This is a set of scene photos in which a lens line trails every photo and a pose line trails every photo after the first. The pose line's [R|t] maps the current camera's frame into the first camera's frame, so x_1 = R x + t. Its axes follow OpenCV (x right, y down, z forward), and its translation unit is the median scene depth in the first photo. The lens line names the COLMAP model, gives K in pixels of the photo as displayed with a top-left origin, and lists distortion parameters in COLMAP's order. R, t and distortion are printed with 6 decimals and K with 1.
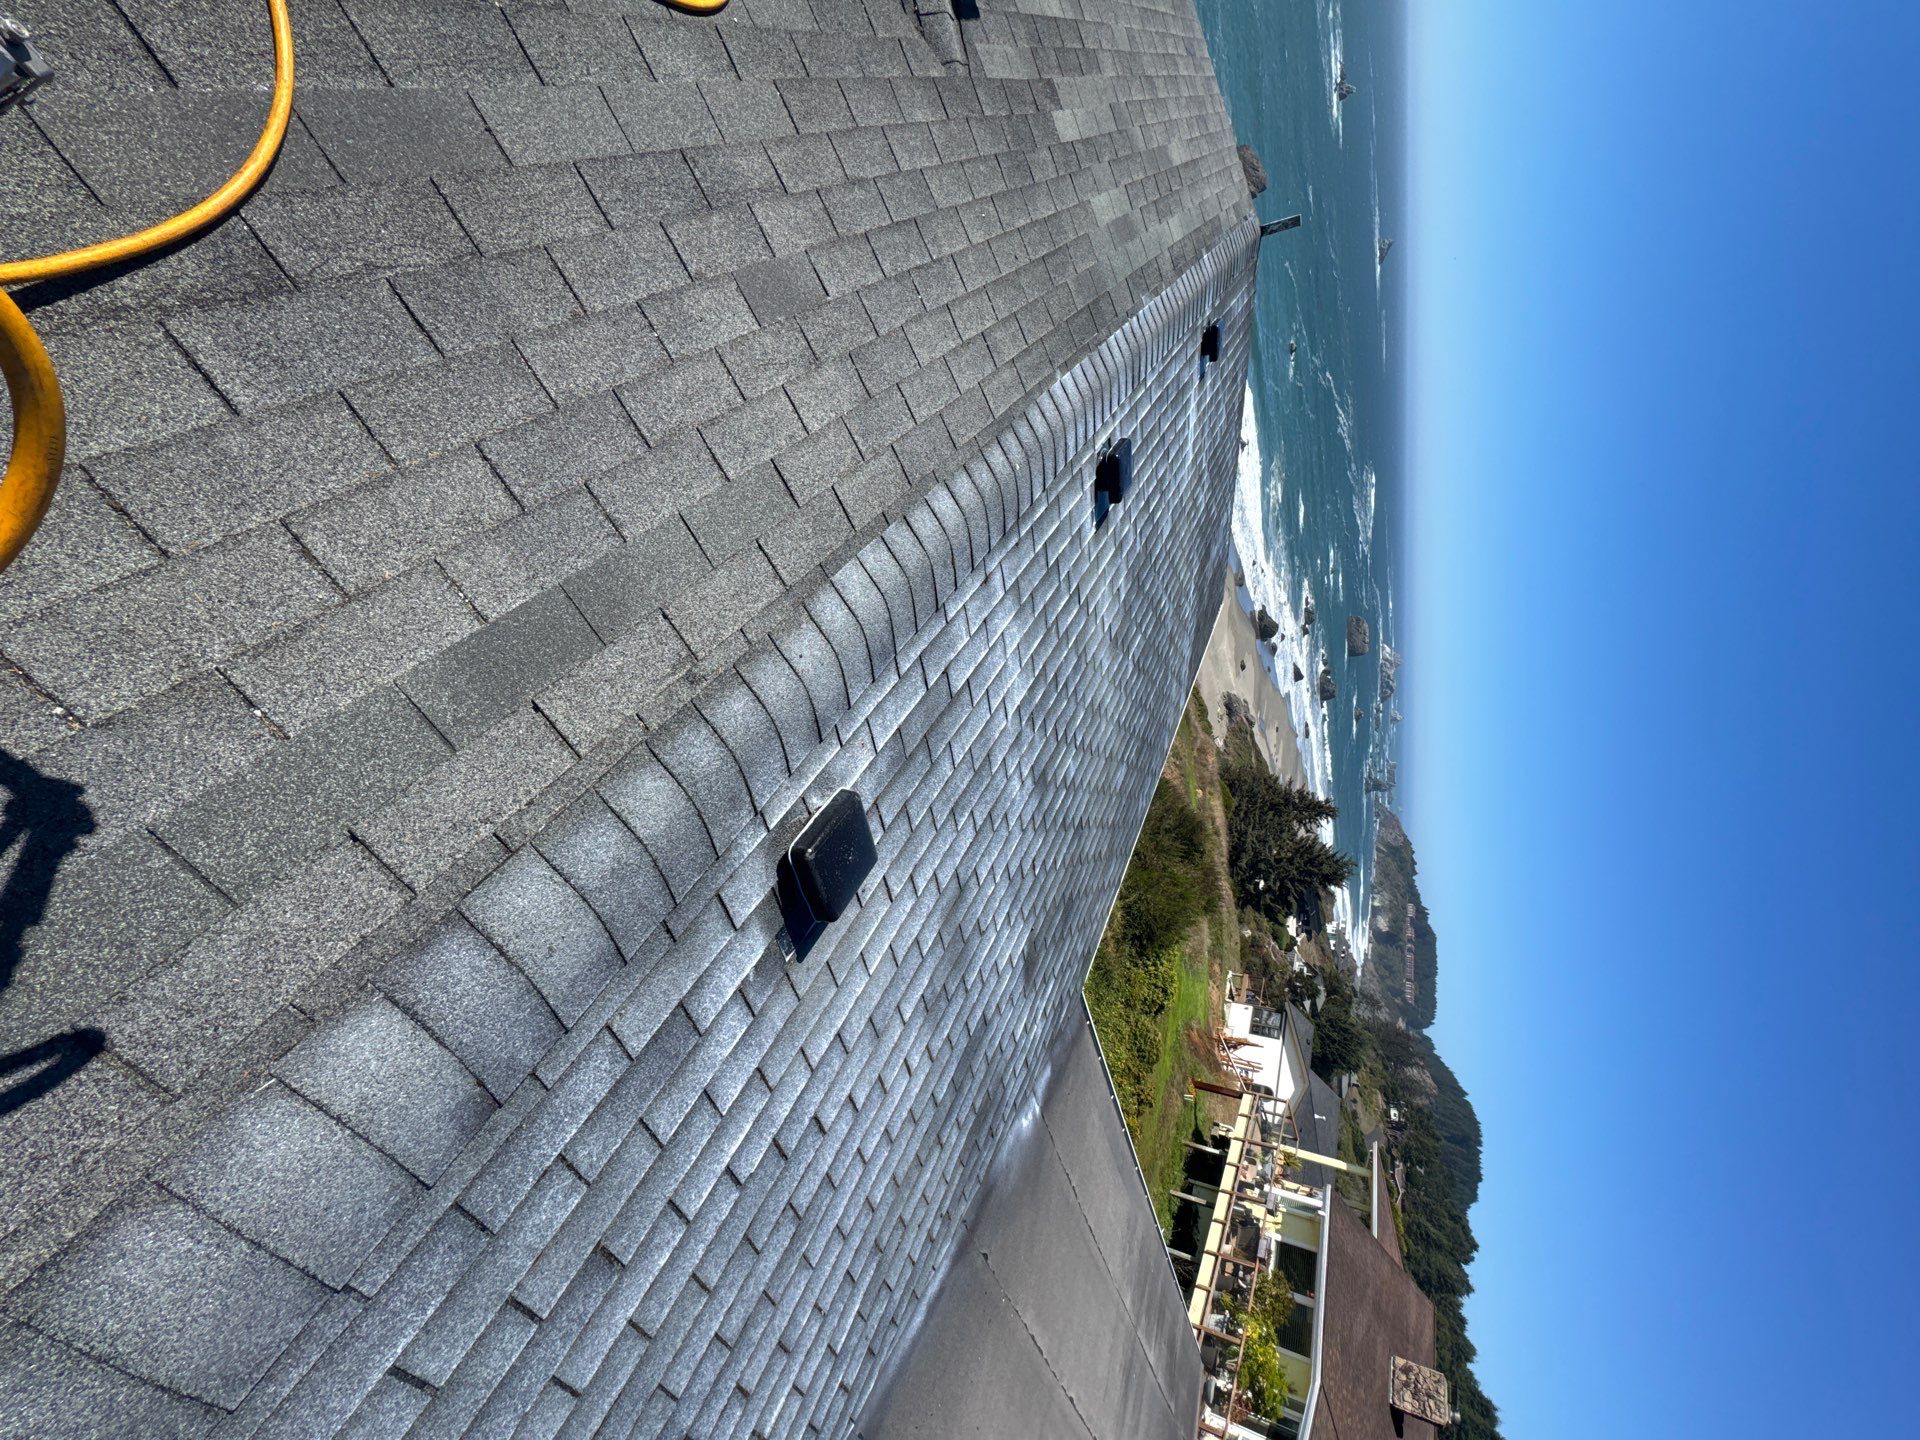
lens RADIAL K [[760.5, 0, 958.4], [0, 760.5, 723.6], [0, 0, 1]] dist [-0.005295, 0.001221]
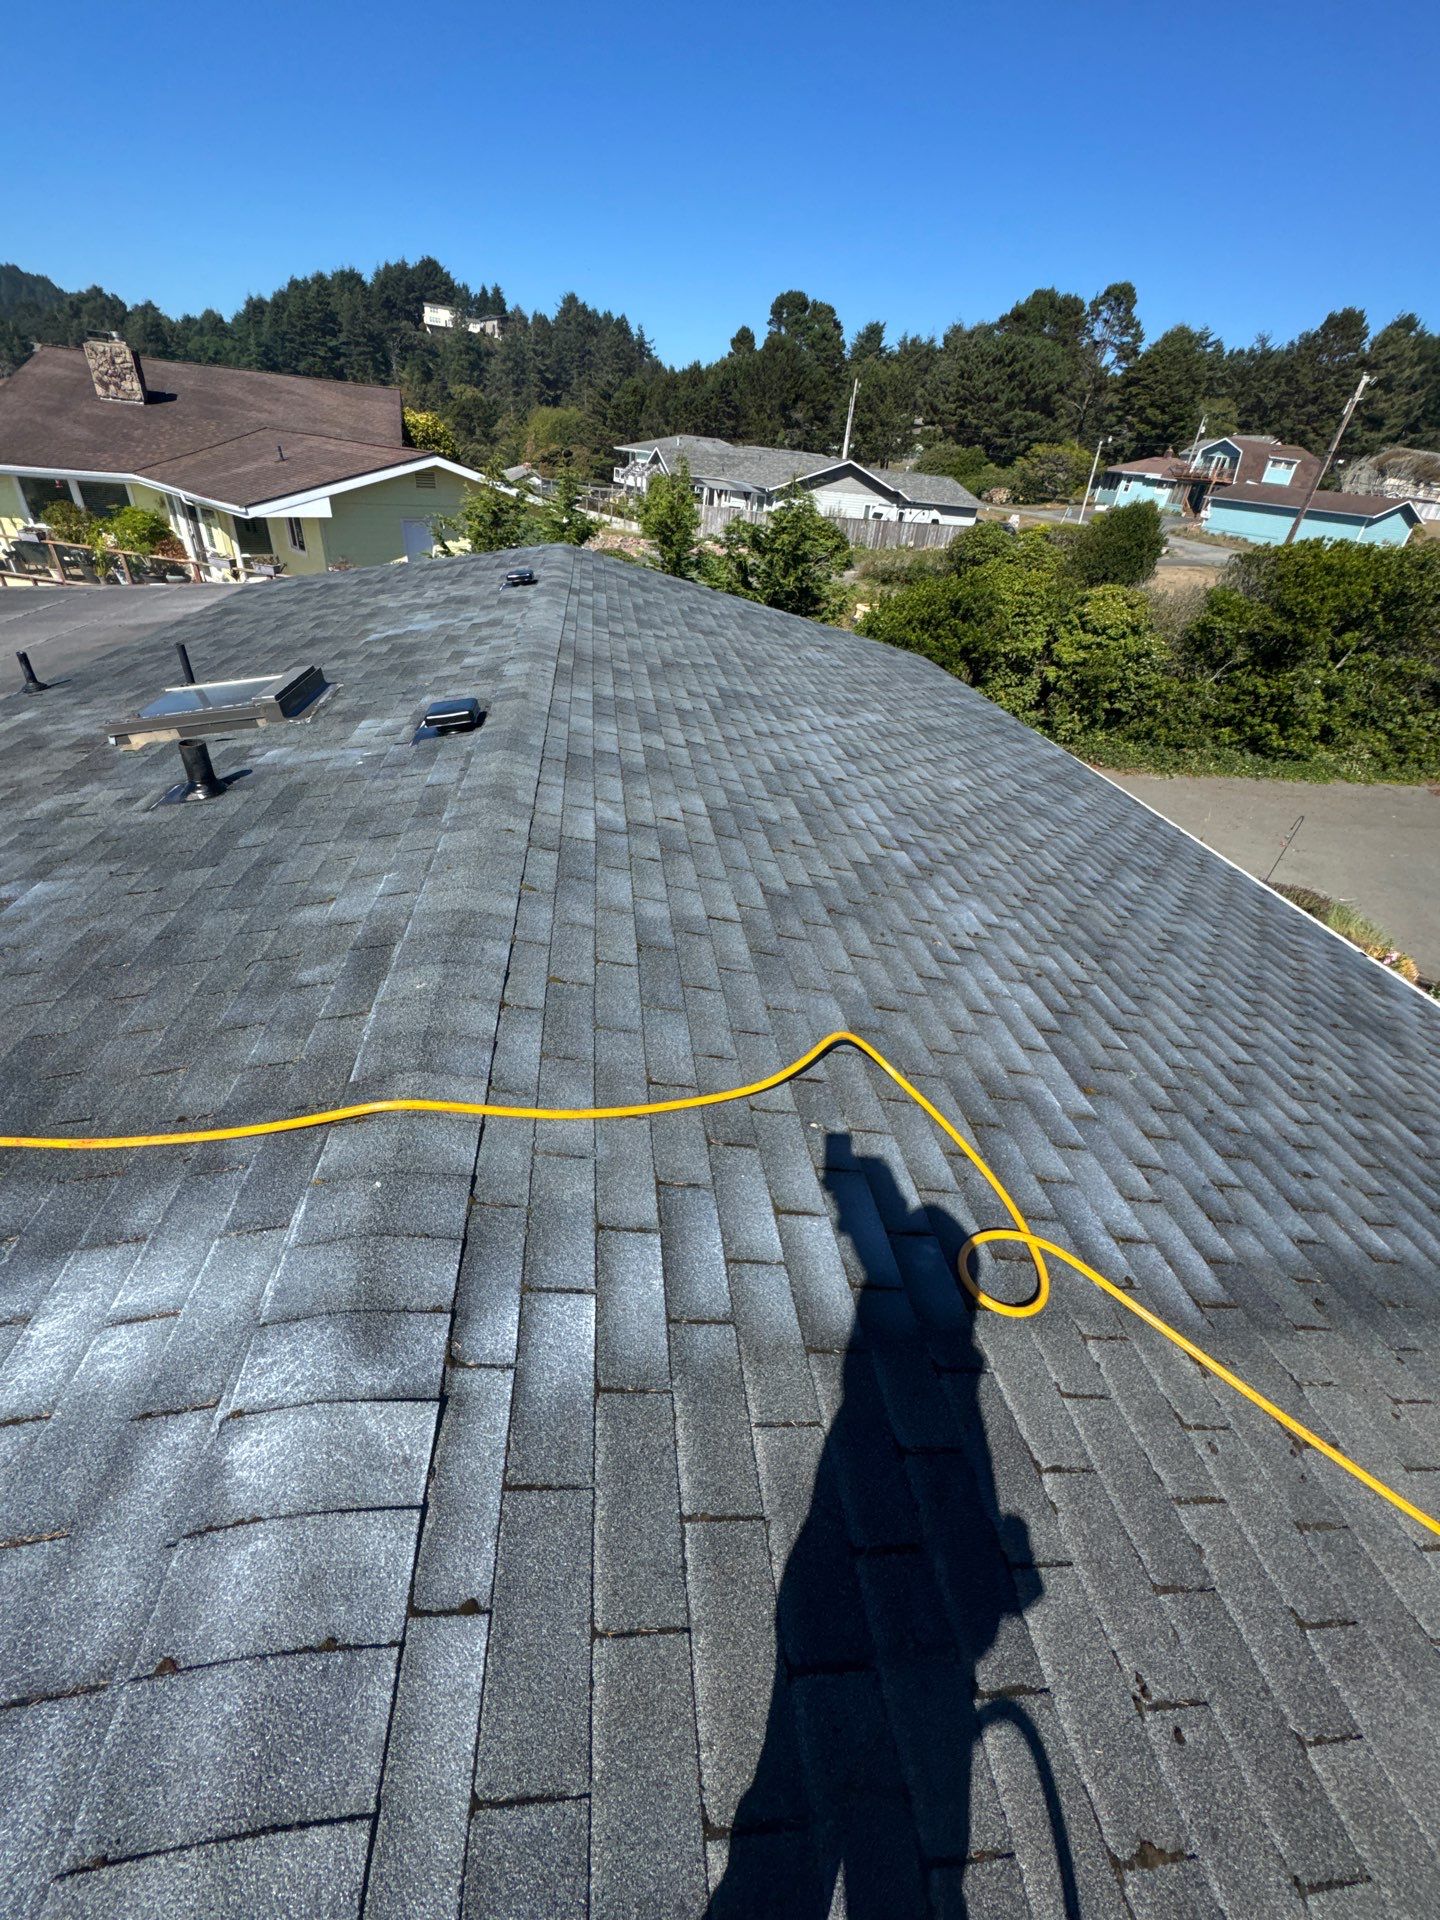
lens RADIAL K [[760.5, 0, 723.3], [0, 760.5, 955.5], [0, 0, 1]] dist [-0.005295, 0.001221]
pose [[-0.364809, -0.879498, -0.305611, -0.612562], [0.471809, -0.457588, 0.753664, 0.949733], [-0.802689, 0.130753, 0.581888, -1.265319]]
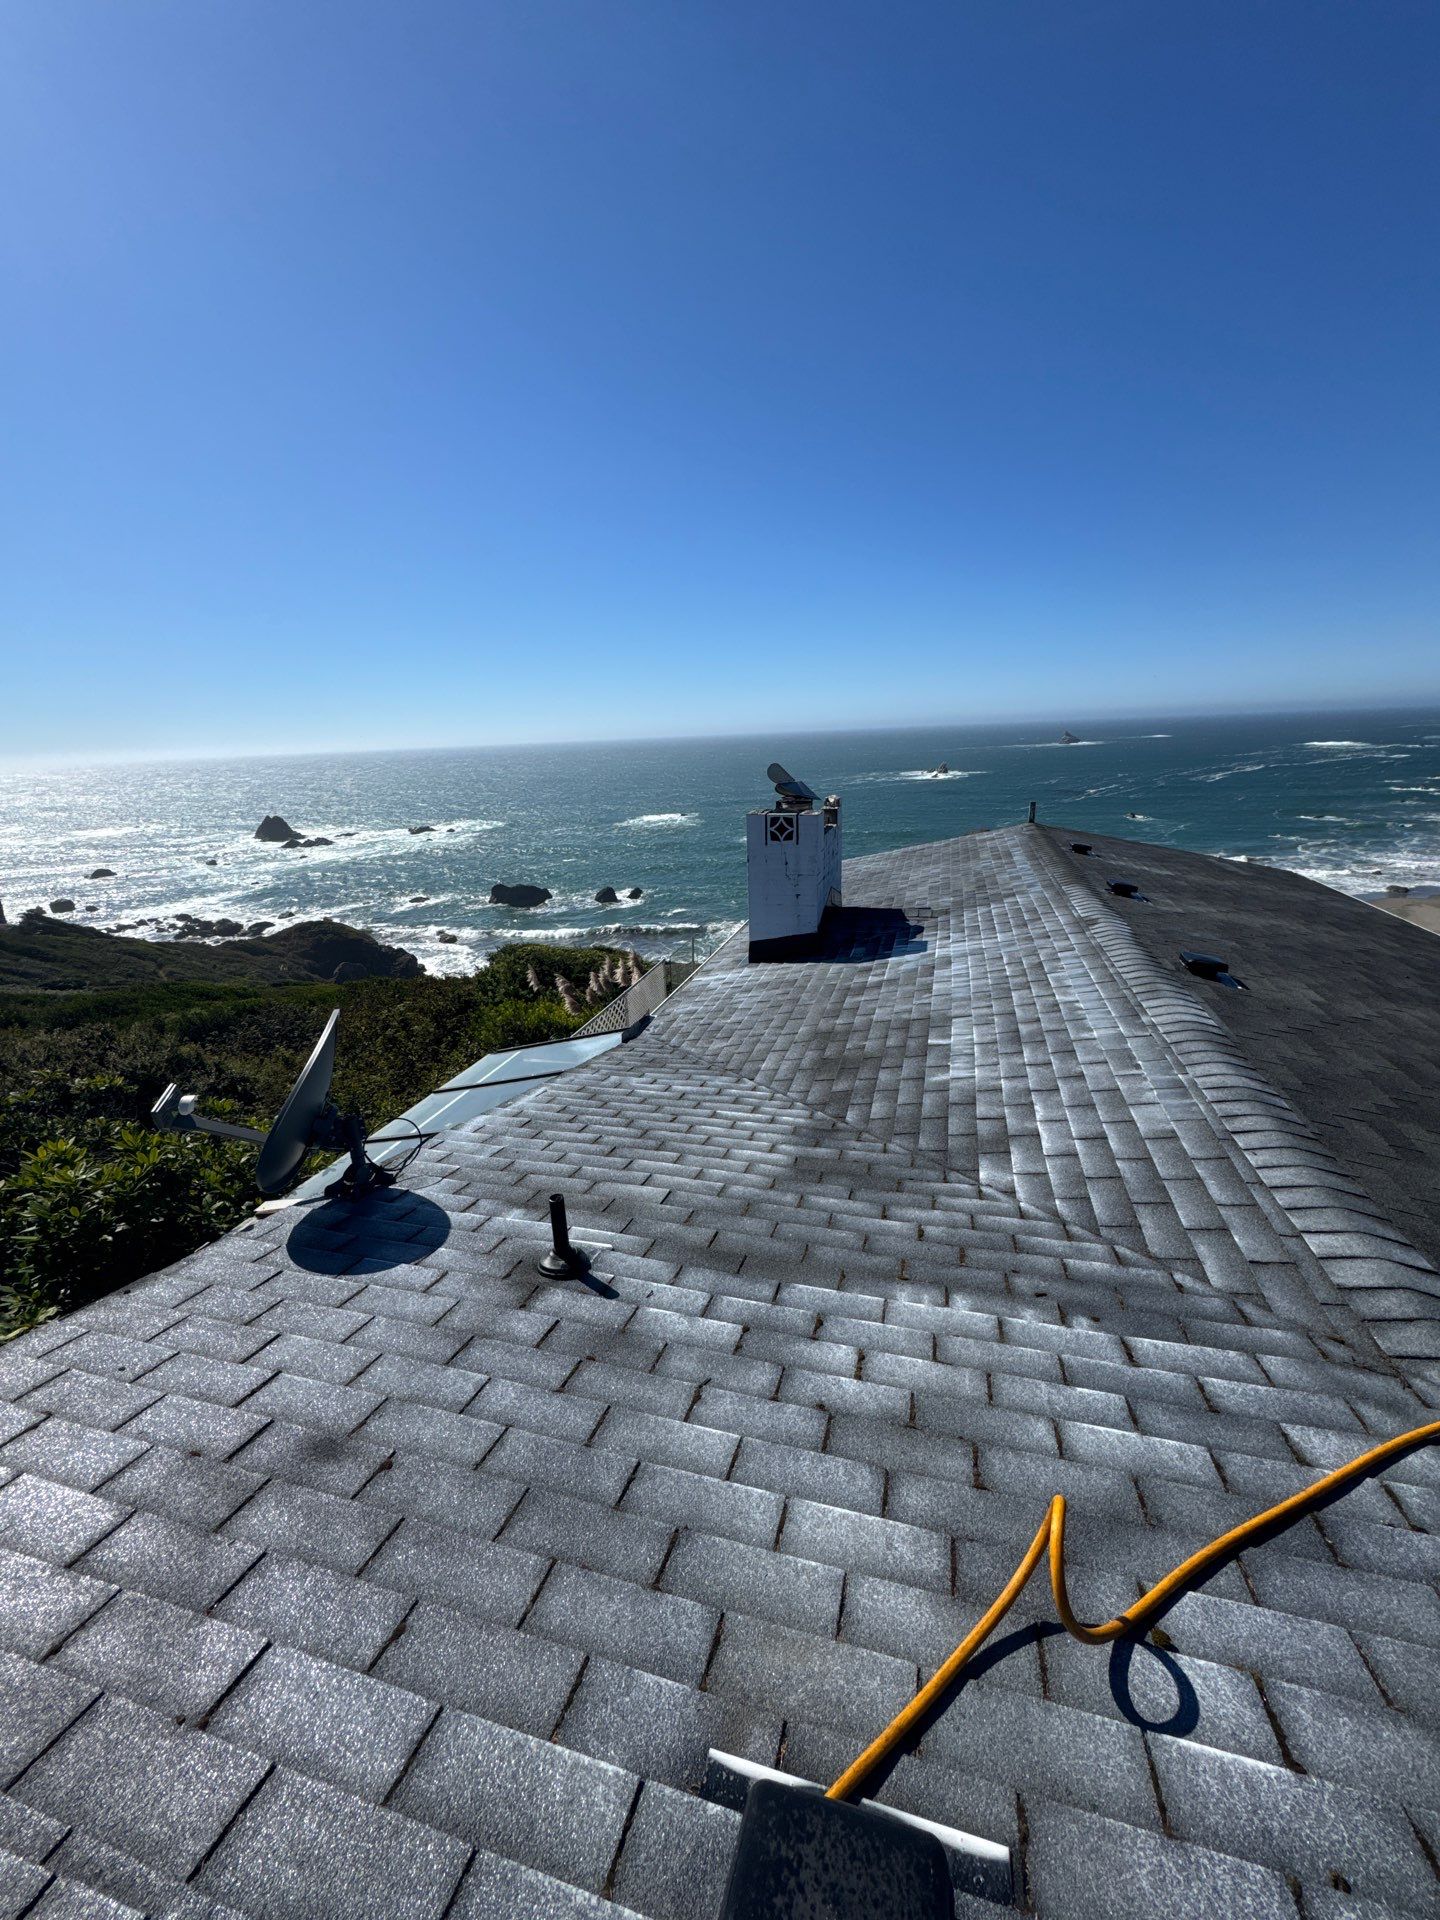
lens RADIAL K [[760.5, 0, 722.0], [0, 760.5, 959.3], [0, 0, 1]] dist [-0.005295, 0.001221]
pose [[0.363152, -0.930273, 0.052076, -0.617393], [0.611294, 0.195705, -0.766824, 0.785943], [0.703165, 0.310308, 0.639741, -1.298831]]
